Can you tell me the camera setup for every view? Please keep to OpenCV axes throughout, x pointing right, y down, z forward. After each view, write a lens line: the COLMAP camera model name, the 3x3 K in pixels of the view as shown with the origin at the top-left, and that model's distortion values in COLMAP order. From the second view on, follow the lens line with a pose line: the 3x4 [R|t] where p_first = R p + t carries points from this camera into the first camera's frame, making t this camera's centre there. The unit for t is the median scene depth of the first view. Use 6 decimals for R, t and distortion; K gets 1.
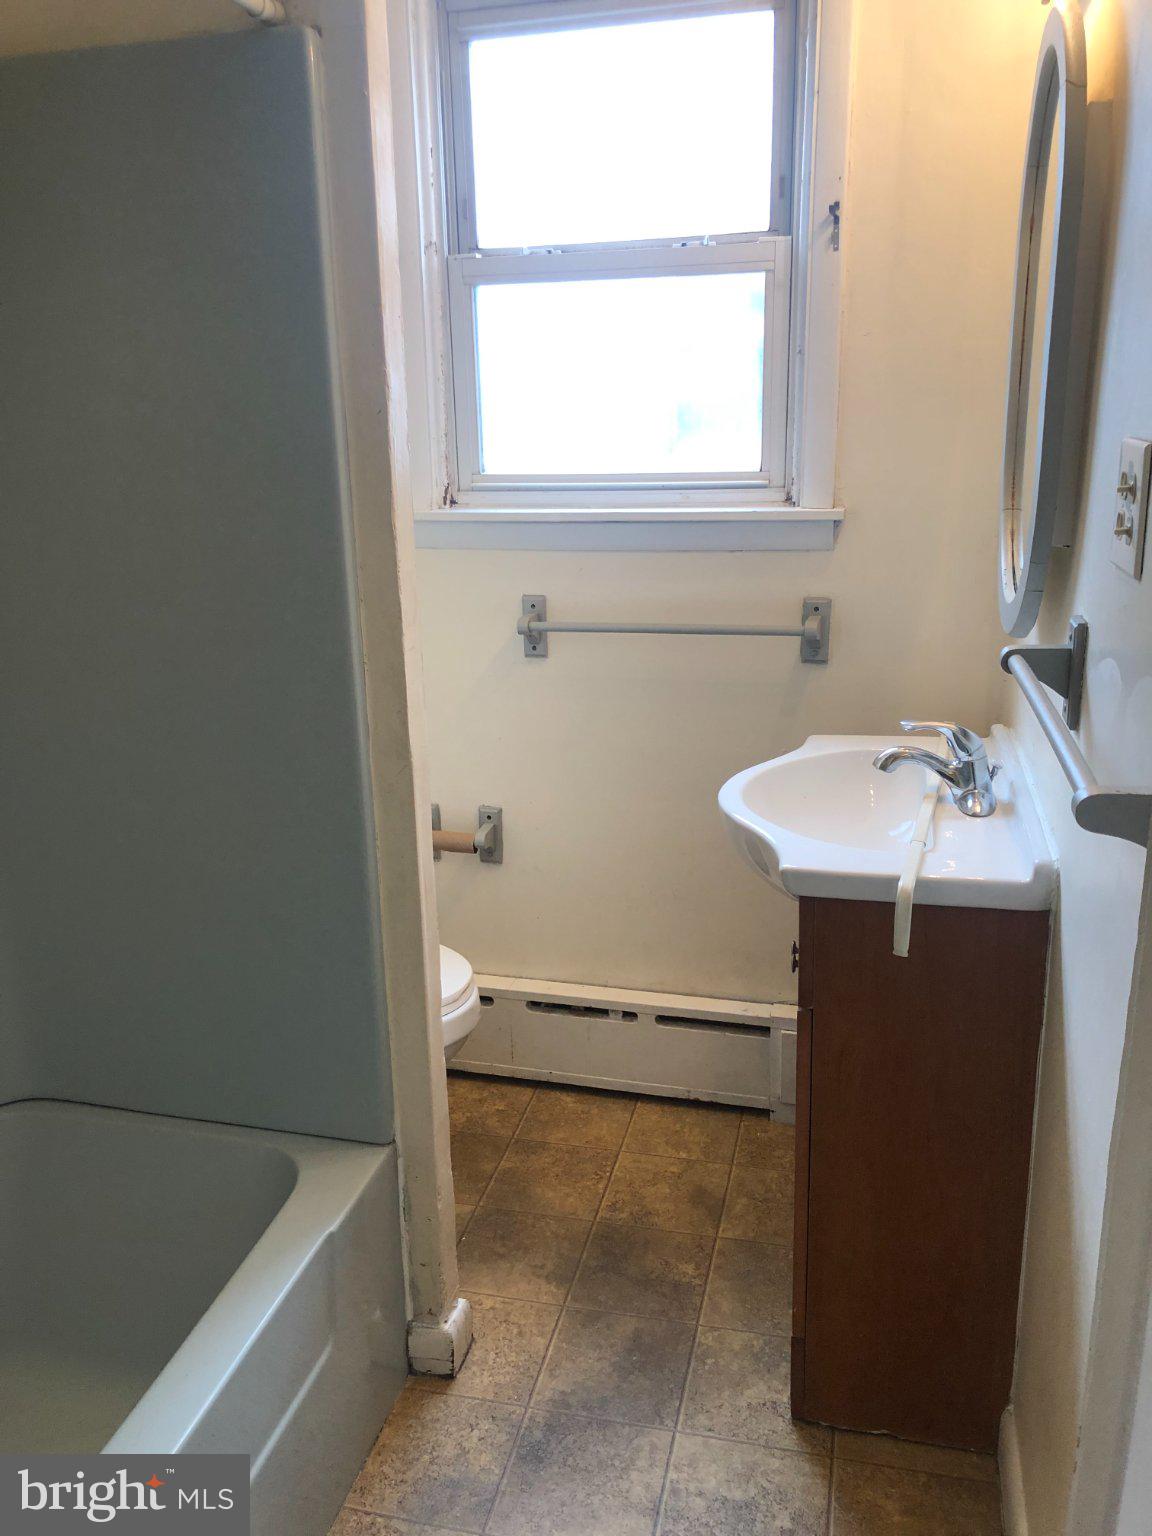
lens RADIAL K [[1190.2, 0, 576.0], [0, 1190.2, 768.0], [0, 0, 1]] dist [-0.021230, 0.000790]
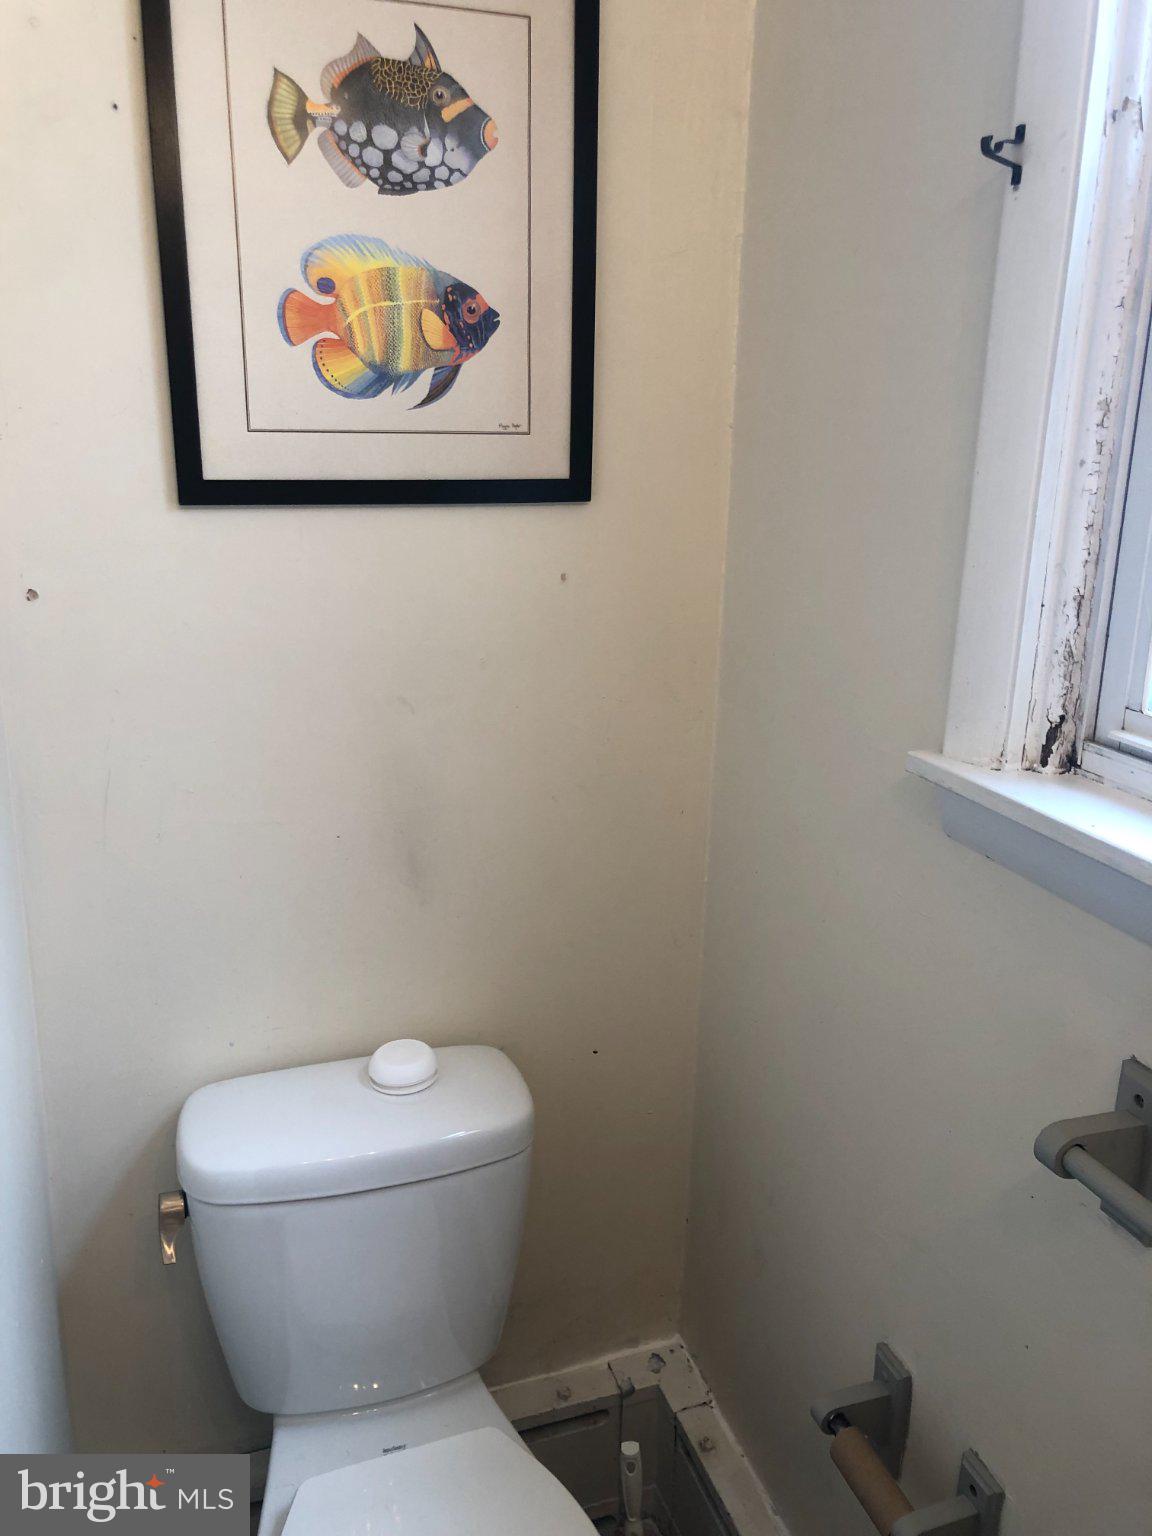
lens RADIAL K [[1190.2, 0, 576.0], [0, 1190.2, 768.0], [0, 0, 1]] dist [-0.021230, 0.000790]
pose [[0.546865, 0.266185, -0.793778, 0.125849], [-0.264473, 0.954487, 0.137871, -0.235168], [0.794350, 0.134536, 0.592374, 0.634437]]
